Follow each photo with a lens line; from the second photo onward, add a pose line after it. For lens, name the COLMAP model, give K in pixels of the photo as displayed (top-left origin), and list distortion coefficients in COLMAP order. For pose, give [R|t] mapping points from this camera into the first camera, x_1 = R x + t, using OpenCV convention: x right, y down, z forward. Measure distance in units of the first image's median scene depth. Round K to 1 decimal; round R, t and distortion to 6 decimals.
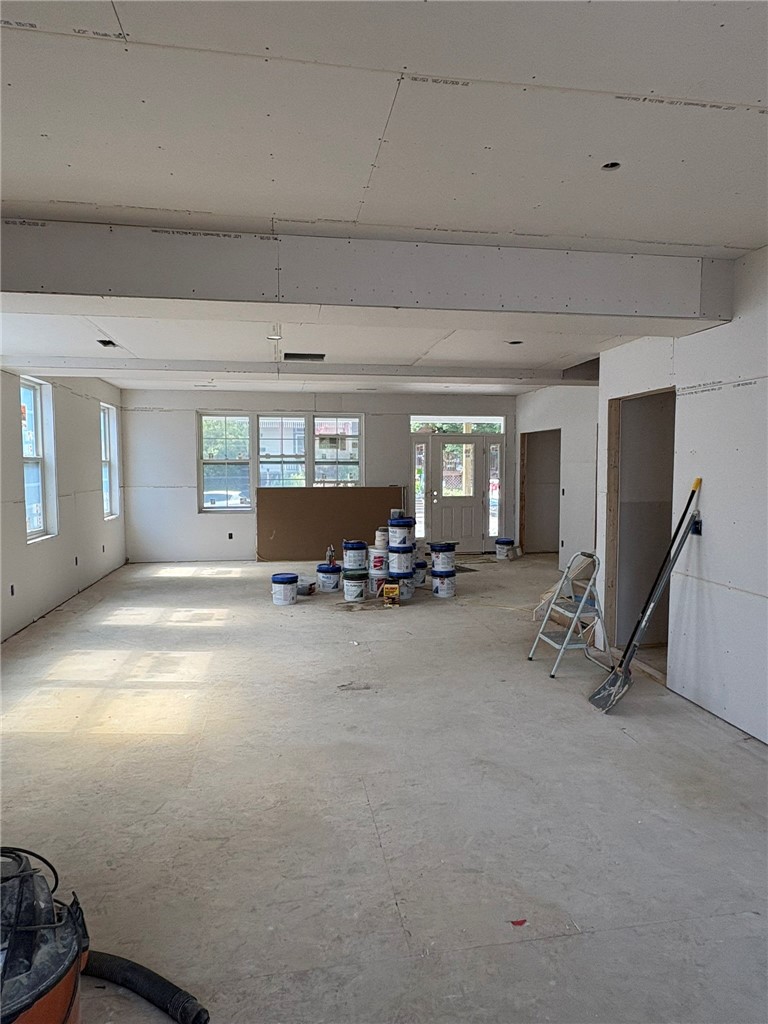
lens RADIAL K [[627.6, 0, 384.6], [0, 627.6, 510.4], [0, 0, 1]] dist [-0.001348, -0.000620]
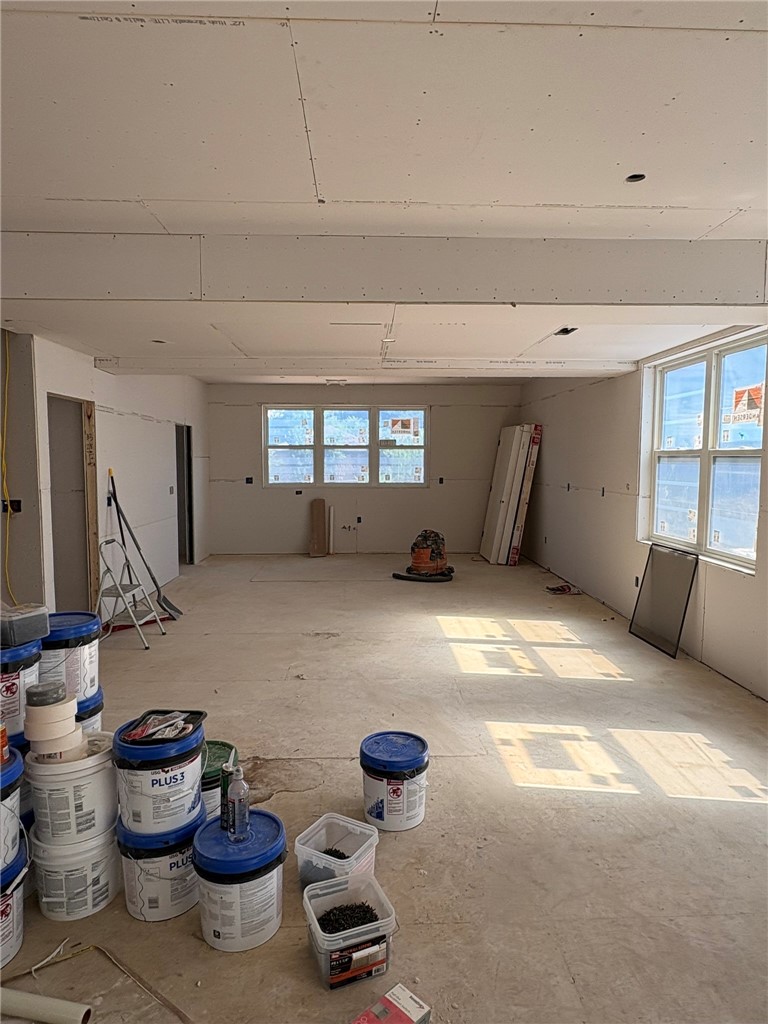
lens RADIAL K [[627.6, 0, 382.2], [0, 627.6, 512.9], [0, 0, 1]] dist [-0.001348, -0.000620]
pose [[-0.991529, -0.010096, 0.129494, -0.280535], [0.010099, 0.987964, 0.154356, -0.137898], [-0.129494, 0.154357, -0.979492, 1.906882]]
